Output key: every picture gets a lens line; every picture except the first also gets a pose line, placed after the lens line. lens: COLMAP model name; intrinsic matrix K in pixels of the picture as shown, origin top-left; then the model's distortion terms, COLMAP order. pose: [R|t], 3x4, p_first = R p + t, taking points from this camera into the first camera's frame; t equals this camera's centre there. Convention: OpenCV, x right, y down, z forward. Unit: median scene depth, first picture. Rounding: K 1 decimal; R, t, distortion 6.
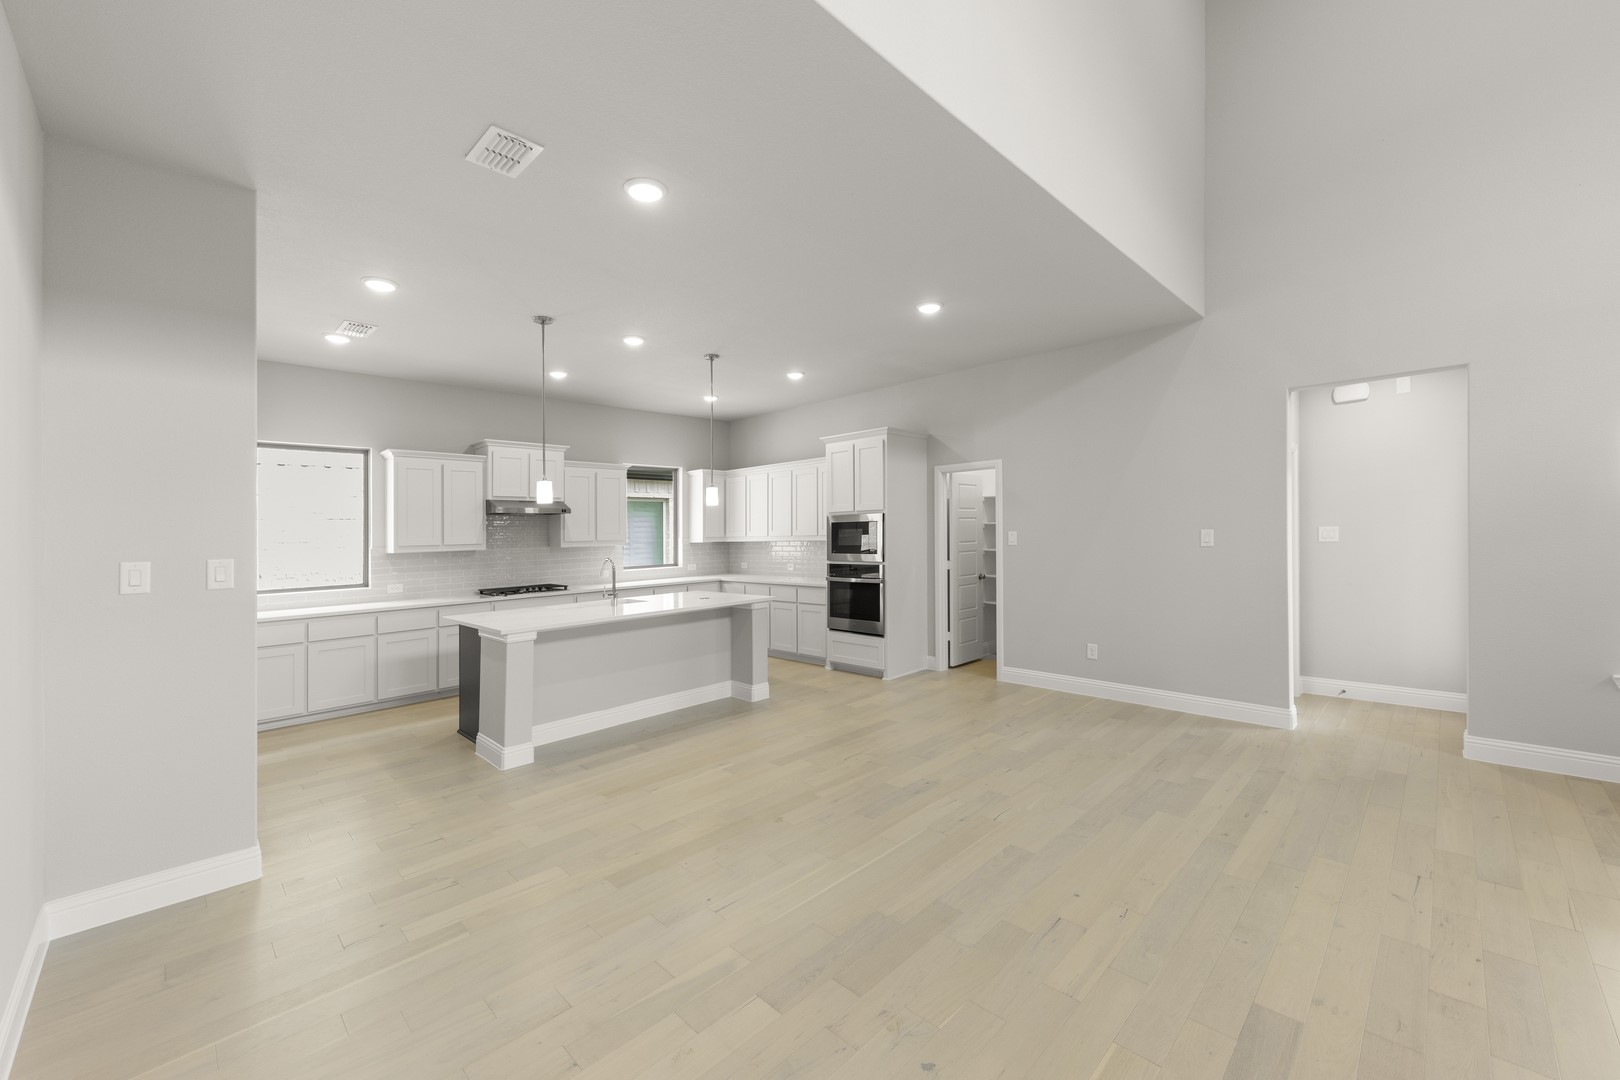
lens RADIAL K [[663.0, 0, 809.3], [0, 663.0, 490.8], [0, 0, 1]] dist [-0.000318, -0.000005]
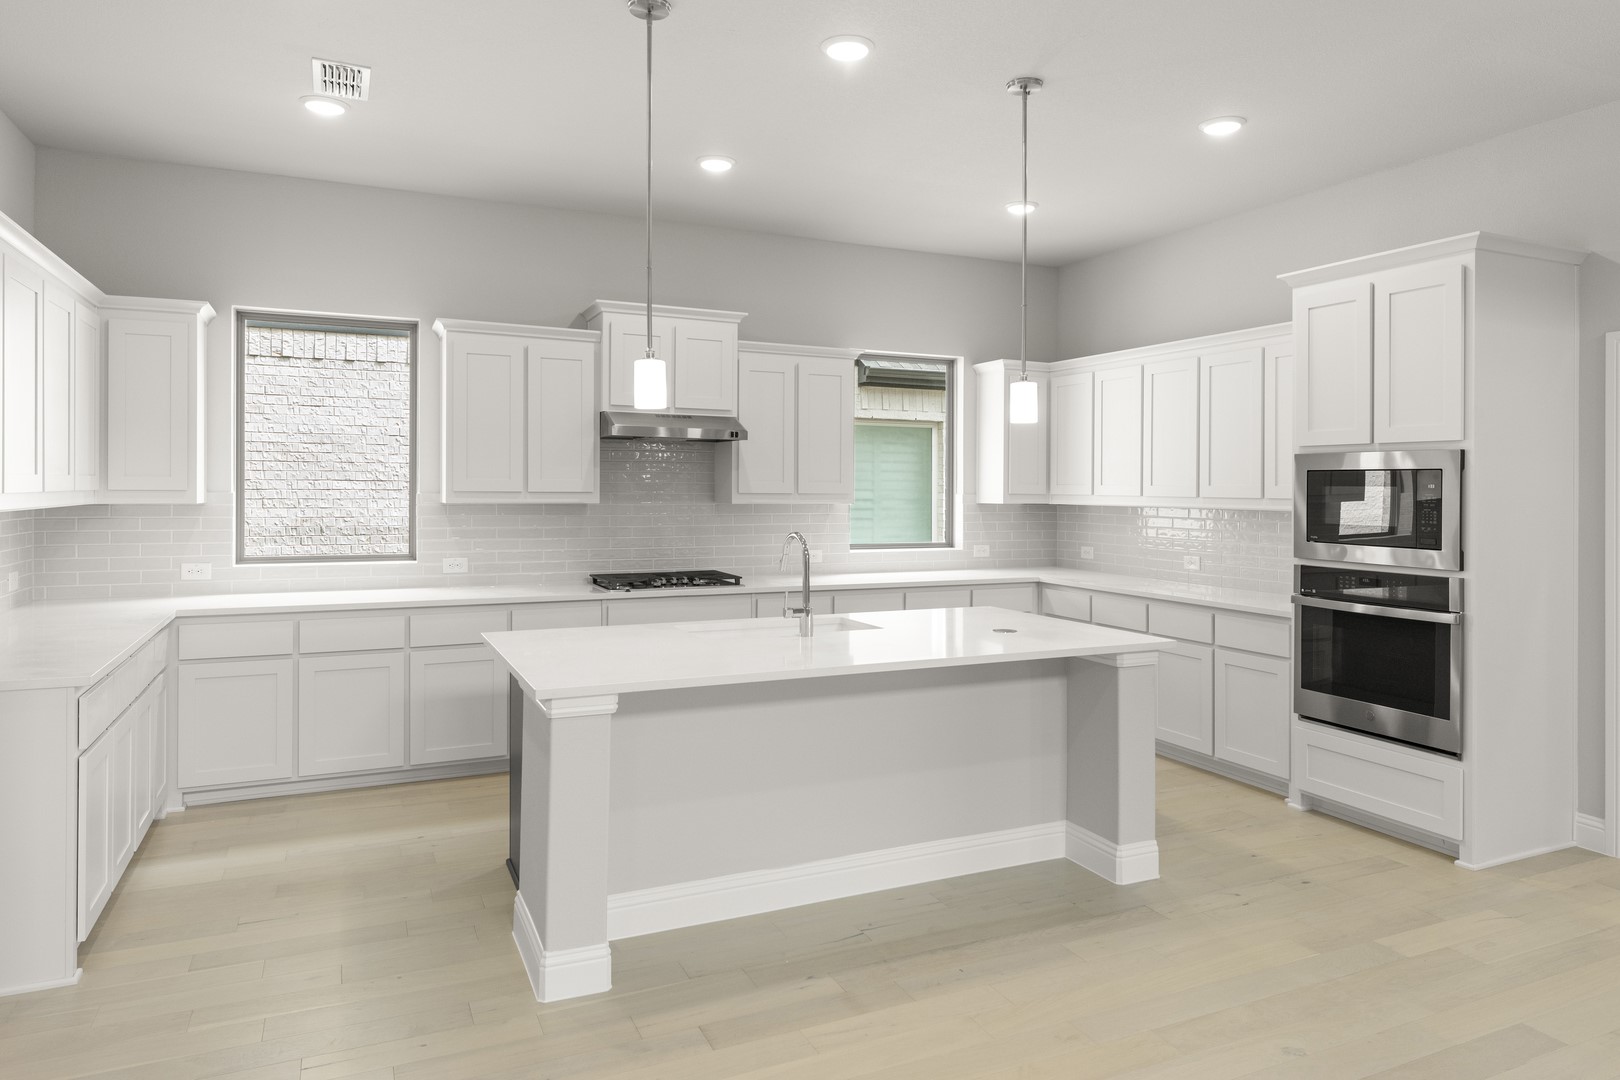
lens RADIAL K [[1004.9, 0, 759.2], [0, 1004.9, 423.4], [0, 0, 1]] dist [0.008133, 0.000418]
pose [[0.921245, 0.007037, -0.388918, -0.042284], [-0.006041, 0.999975, 0.003783, 0.018266], [0.388935, -0.001136, 0.921265, 0.274156]]
